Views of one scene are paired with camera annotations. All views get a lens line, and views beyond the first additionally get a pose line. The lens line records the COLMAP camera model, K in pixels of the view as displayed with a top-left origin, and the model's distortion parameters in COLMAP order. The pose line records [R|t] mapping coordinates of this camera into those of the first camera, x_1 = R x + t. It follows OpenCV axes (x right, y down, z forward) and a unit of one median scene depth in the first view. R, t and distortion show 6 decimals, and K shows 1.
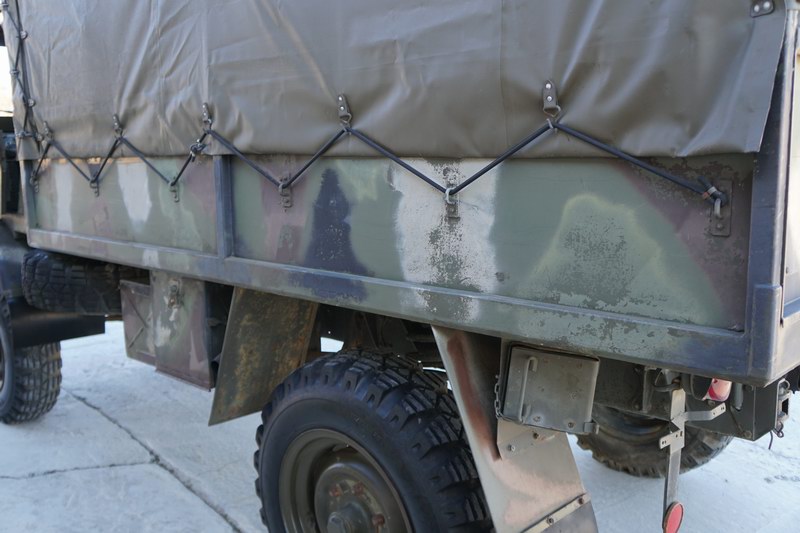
lens RADIAL K [[767.3, 0, 396.2], [0, 767.3, 267.1], [0, 0, 1]] dist [-0.039201, 0.000000]
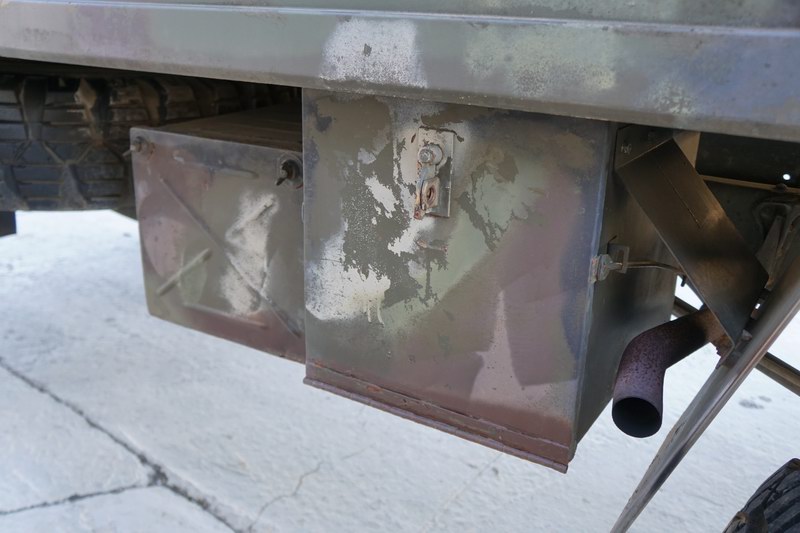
lens RADIAL K [[767.3, 0, 404.3], [0, 767.3, 263.7], [0, 0, 1]] dist [-0.039201, 0.000000]
pose [[0.976012, -0.028062, 0.215902, -0.262883], [-0.012397, 0.982887, 0.183793, 0.010021], [-0.217365, -0.182060, 0.958961, 0.493260]]
